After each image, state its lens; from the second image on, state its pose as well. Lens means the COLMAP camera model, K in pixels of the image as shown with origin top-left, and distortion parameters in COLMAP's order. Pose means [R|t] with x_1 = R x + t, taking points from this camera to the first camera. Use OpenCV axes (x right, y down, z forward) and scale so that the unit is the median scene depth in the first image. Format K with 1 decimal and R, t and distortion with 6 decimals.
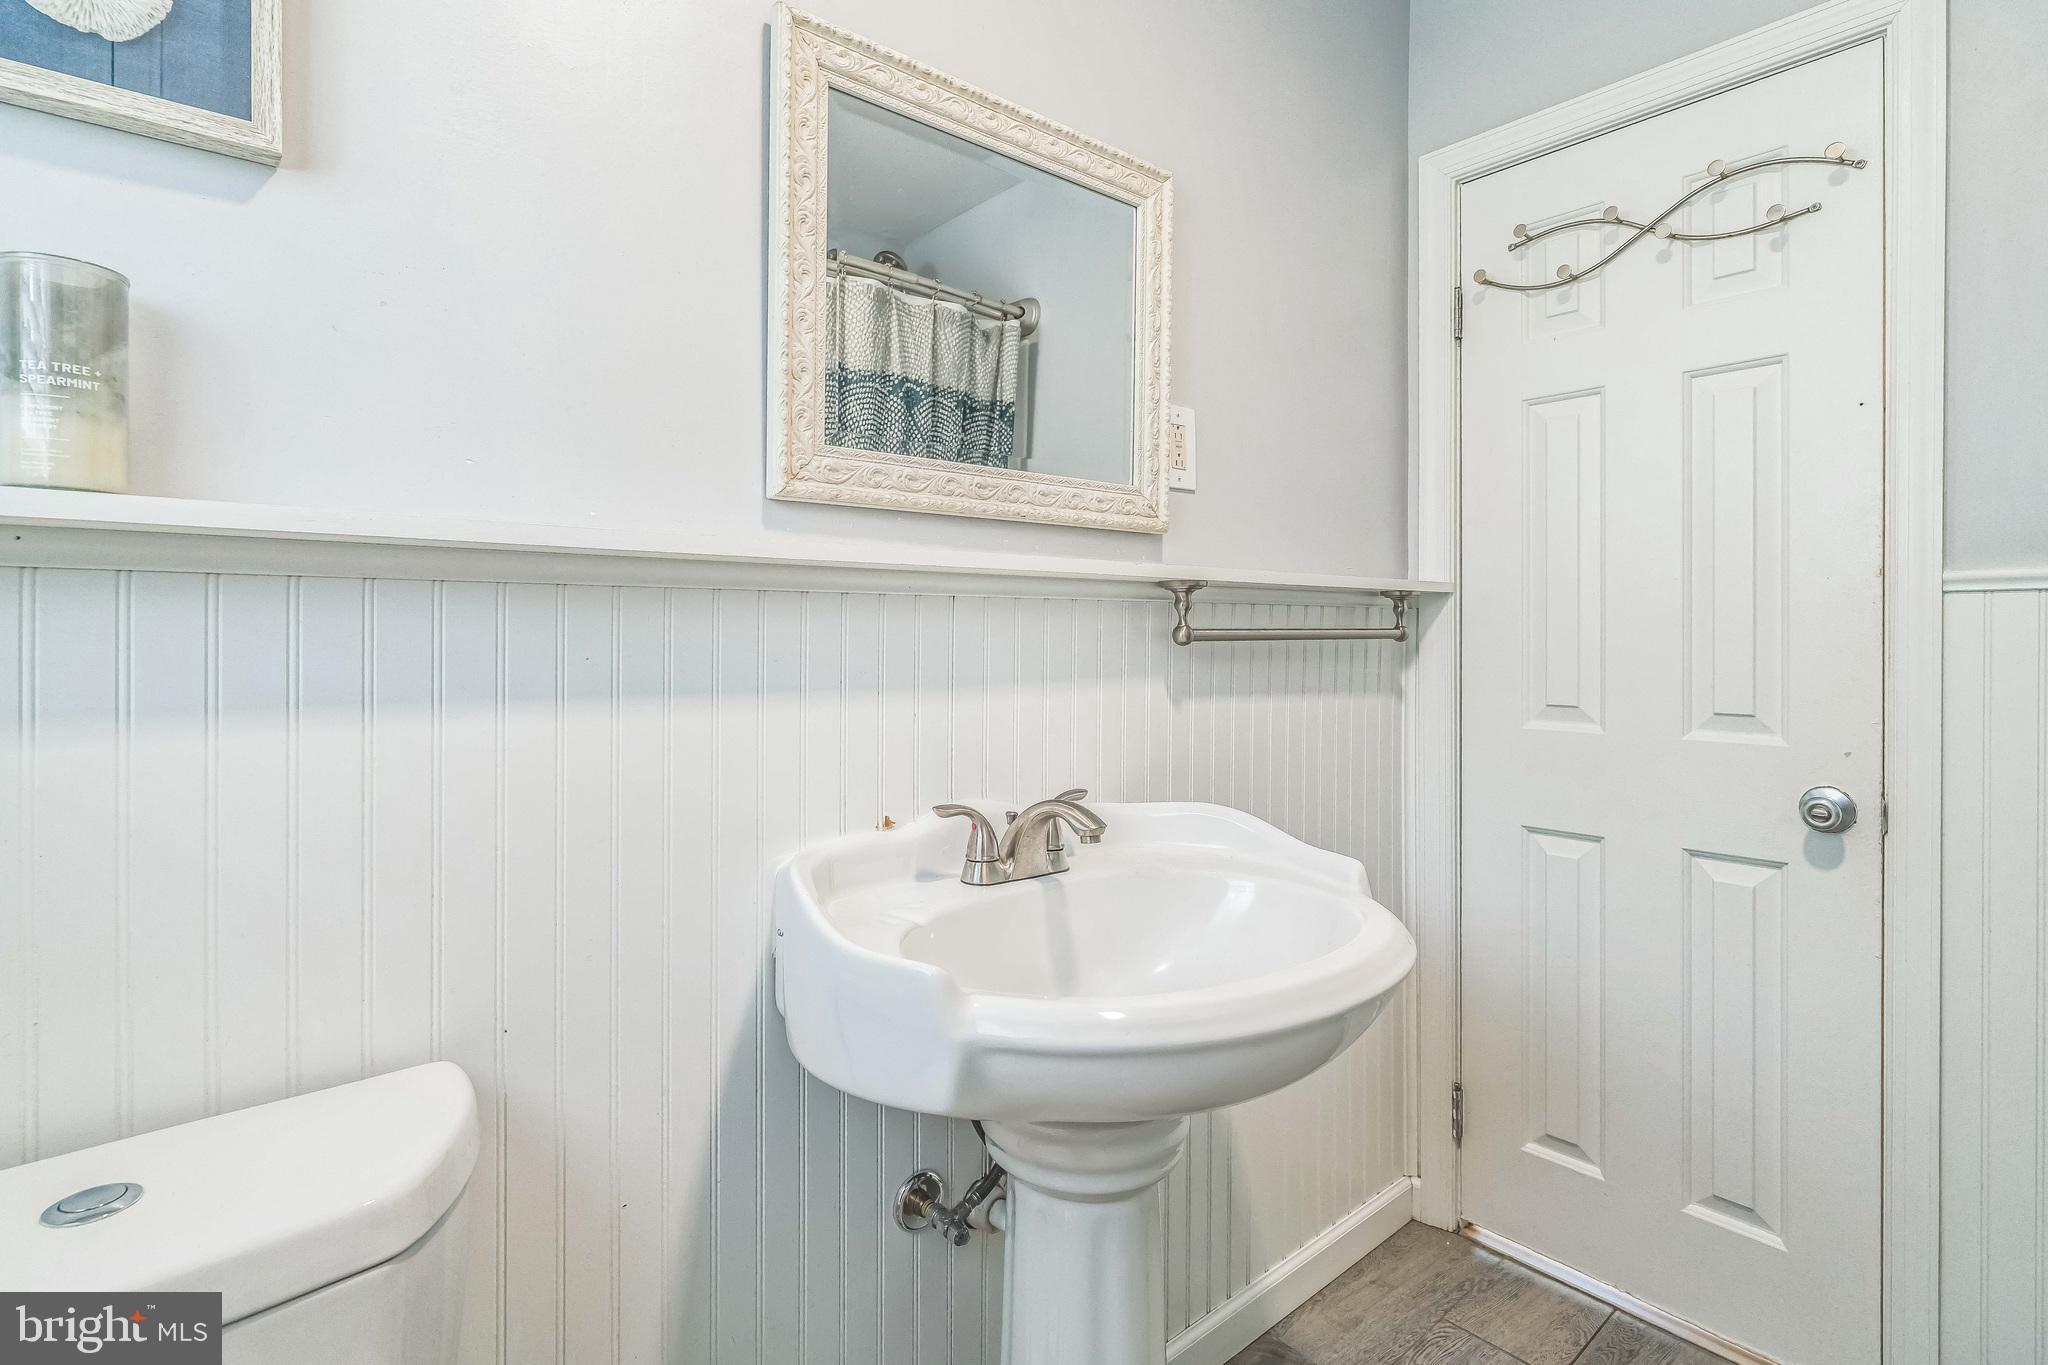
lens RADIAL K [[958.1, 0, 907.2], [0, 958.1, 649.7], [0, 0, 1]] dist [-0.002128, 0.000020]
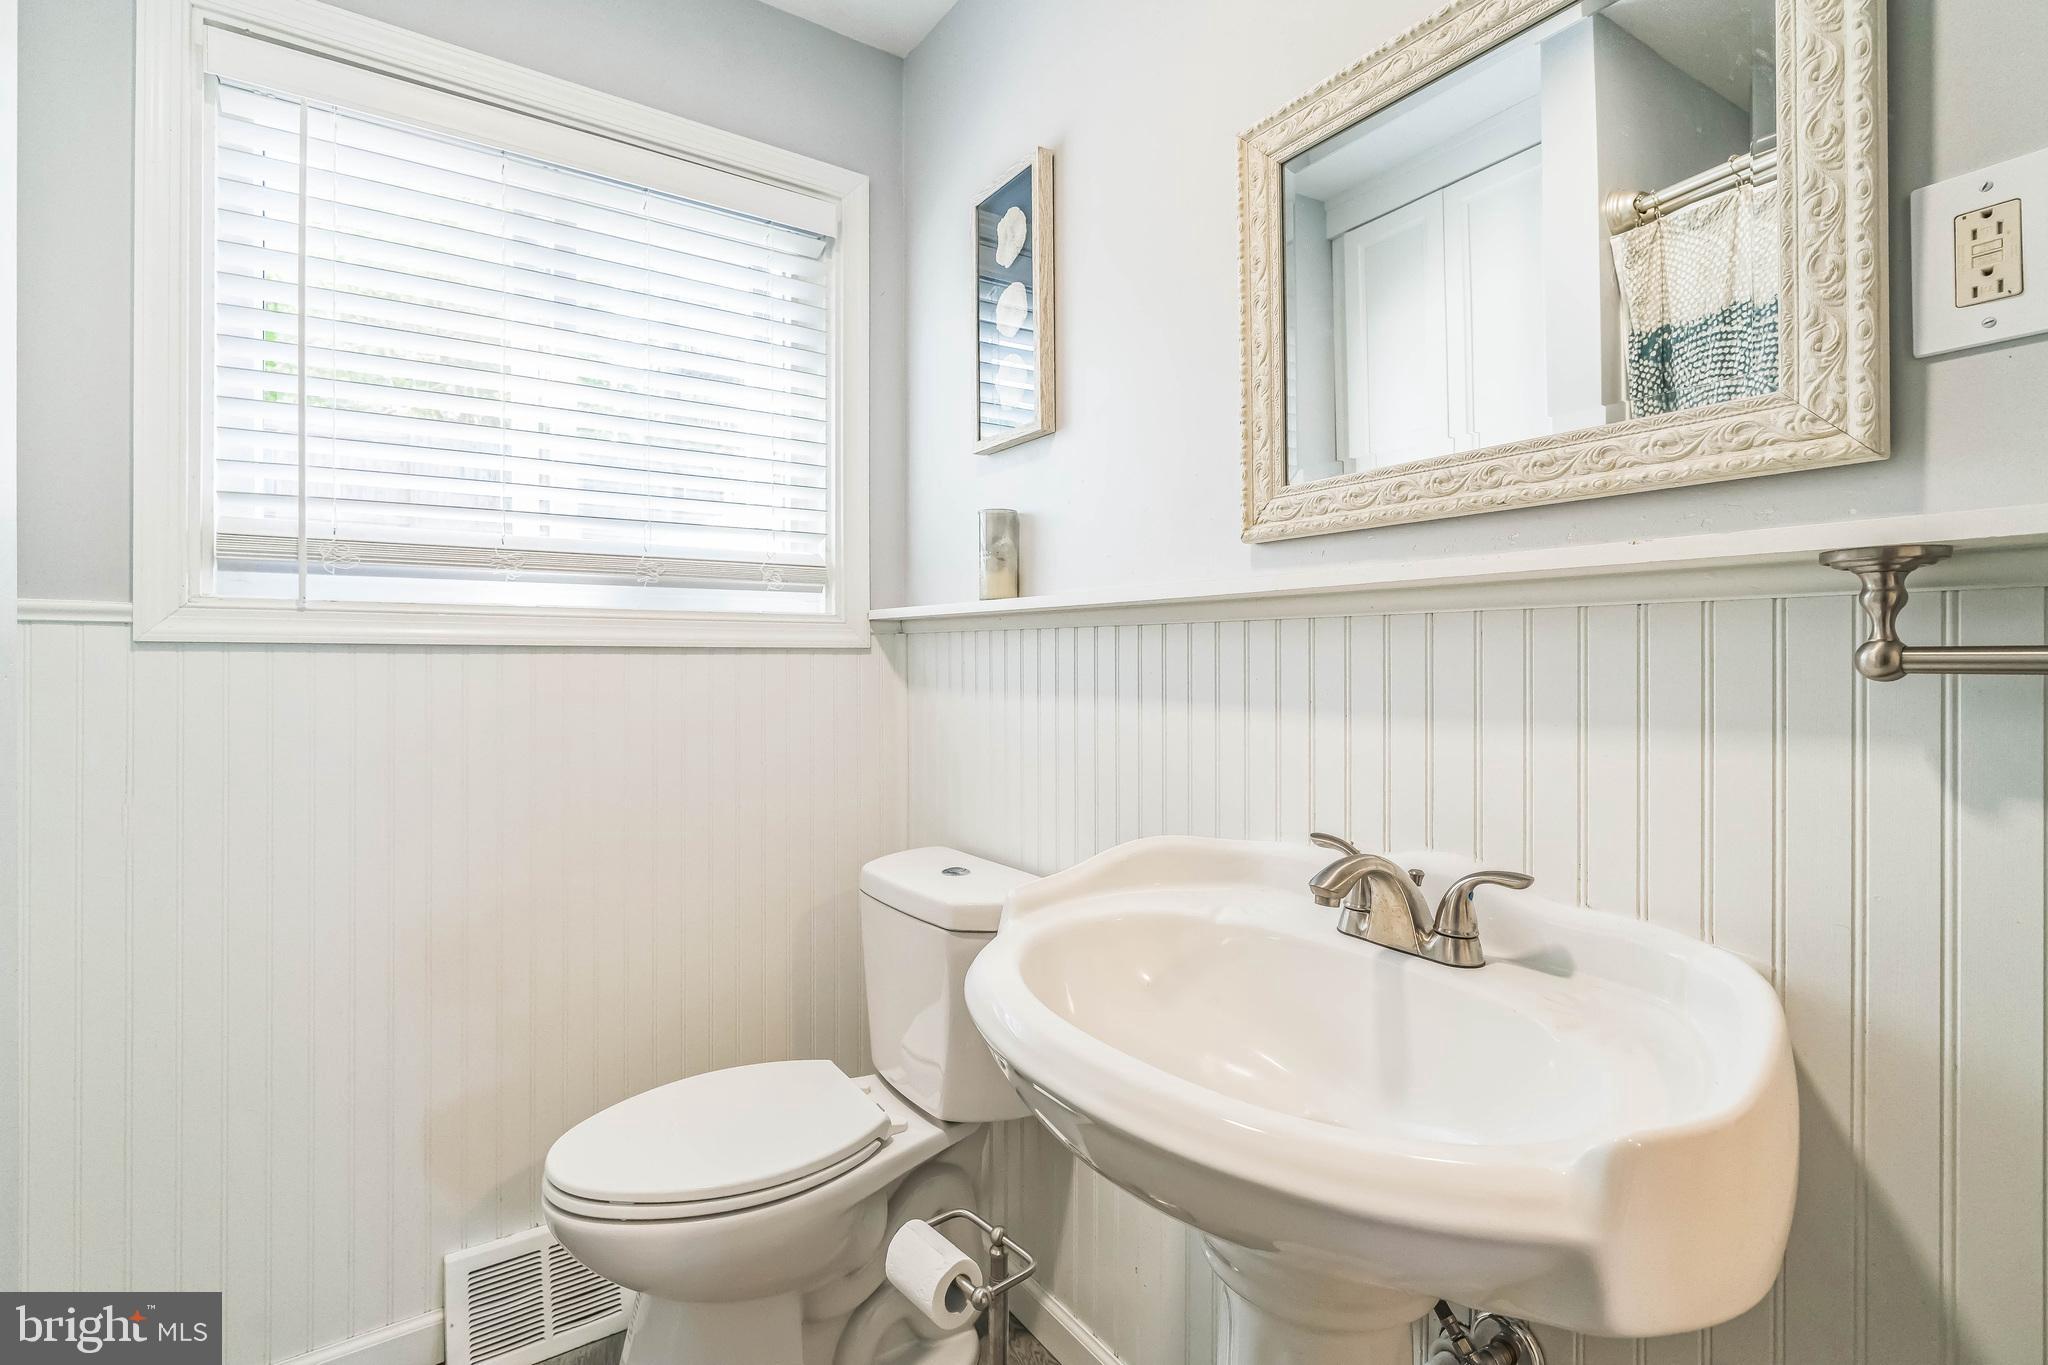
lens RADIAL K [[942.6, 0, 1019.3], [0, 942.6, 662.9], [0, 0, 1]] dist [-0.005885, 0.000003]
pose [[-0.035131, 0.005459, -0.999368, 0.820388], [-0.014565, 0.999876, 0.005974, -0.010486], [0.999277, 0.014766, -0.035047, 0.599745]]
